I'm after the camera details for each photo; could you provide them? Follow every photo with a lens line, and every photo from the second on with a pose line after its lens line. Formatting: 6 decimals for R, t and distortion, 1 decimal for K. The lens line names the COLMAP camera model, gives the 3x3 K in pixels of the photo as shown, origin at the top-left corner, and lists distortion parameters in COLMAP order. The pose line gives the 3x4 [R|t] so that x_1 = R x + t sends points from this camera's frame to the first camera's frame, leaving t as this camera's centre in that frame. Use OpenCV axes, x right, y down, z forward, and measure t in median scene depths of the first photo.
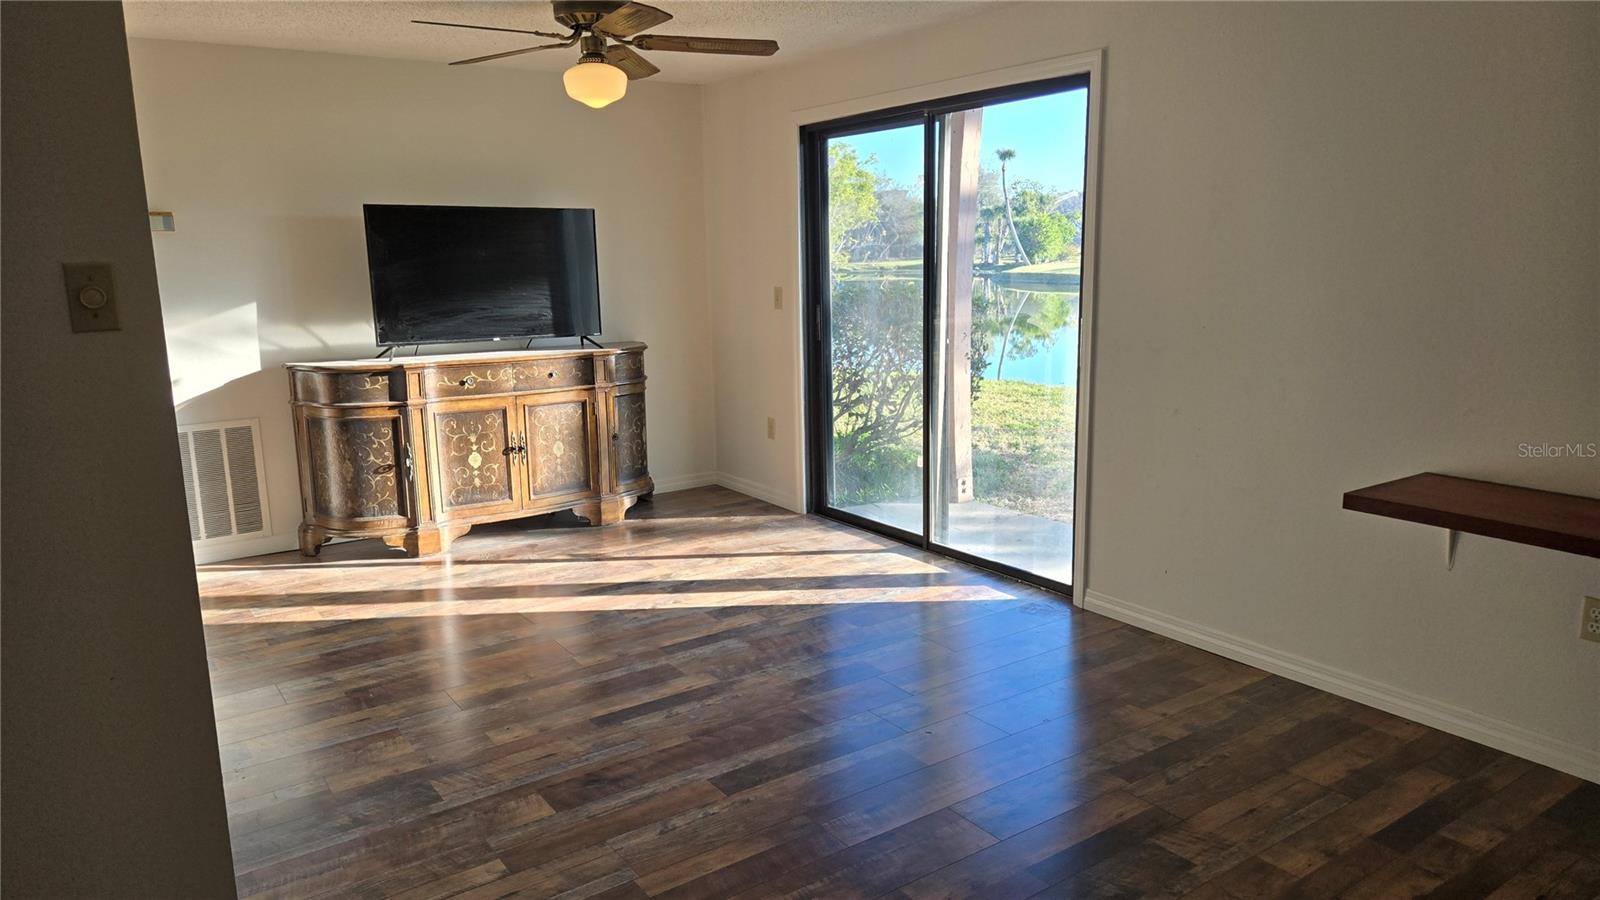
lens RADIAL K [[1067.3, 0, 806.6], [0, 1067.3, 464.5], [0, 0, 1]] dist [0.064713, -0.054660]
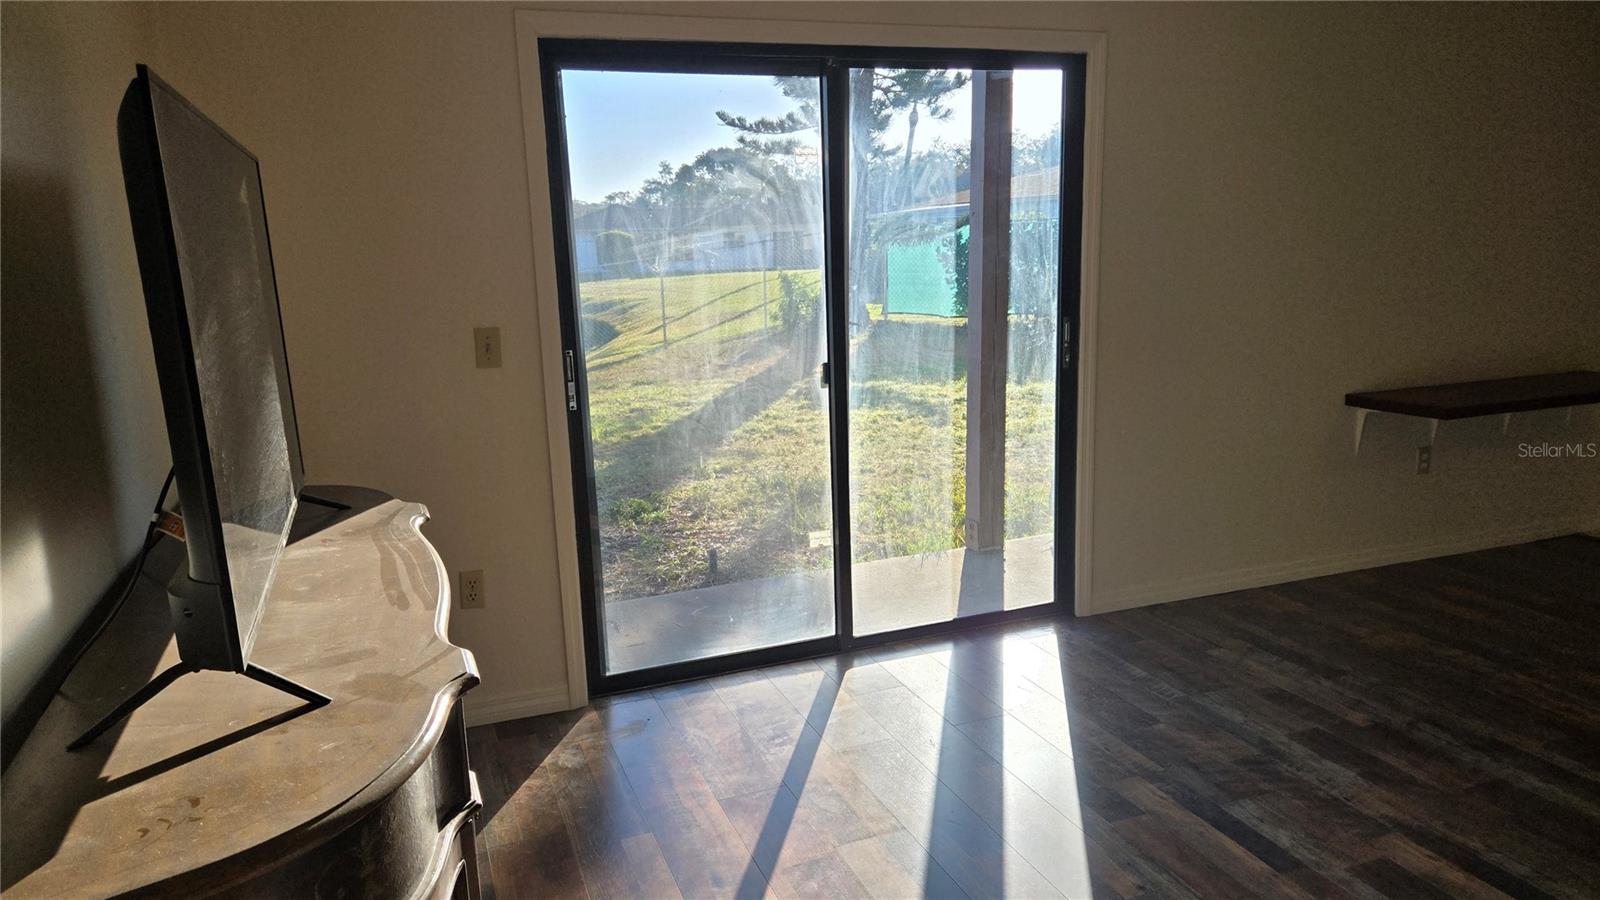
lens RADIAL K [[1067.3, 0, 799.2], [0, 1067.3, 443.3], [0, 0, 1]] dist [0.064713, -0.054660]
pose [[0.247410, -0.175266, 0.952927, -0.594551], [0.220585, 0.967865, 0.120742, -0.160919], [-0.943467, 0.180329, 0.278120, 0.817349]]
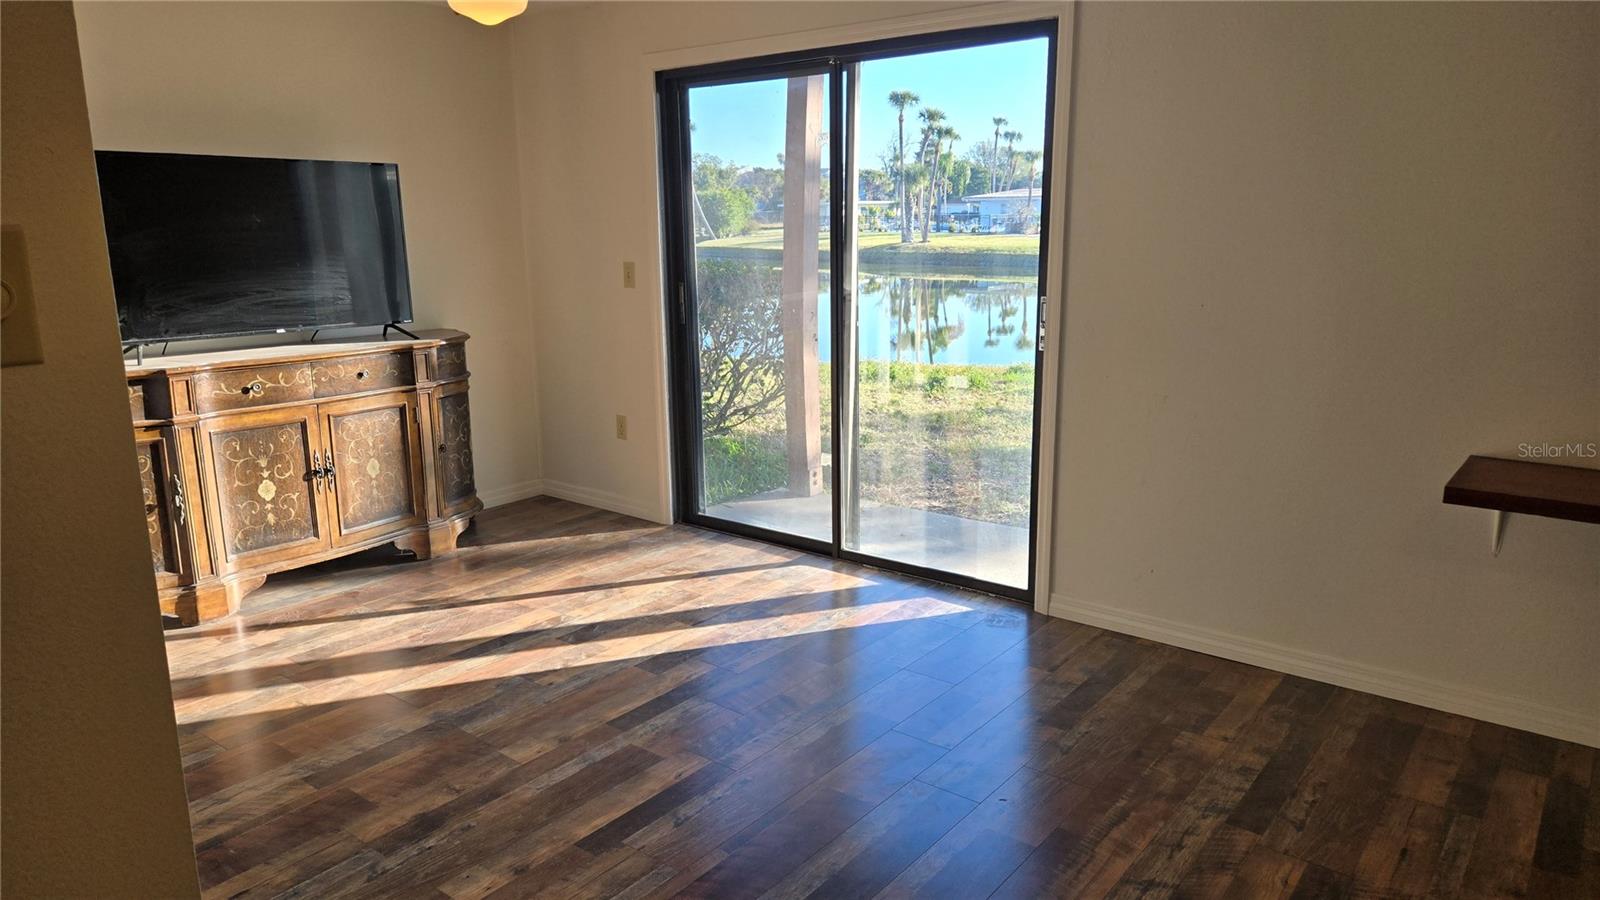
lens RADIAL K [[1067.3, 0, 800.7], [0, 1067.3, 463.6], [0, 0, 1]] dist [0.064713, -0.054660]
pose [[0.958269, -0.057084, 0.280110, -0.165296], [0.050651, 0.998261, 0.030157, -0.028152], [-0.281344, -0.014711, 0.959494, 0.160004]]
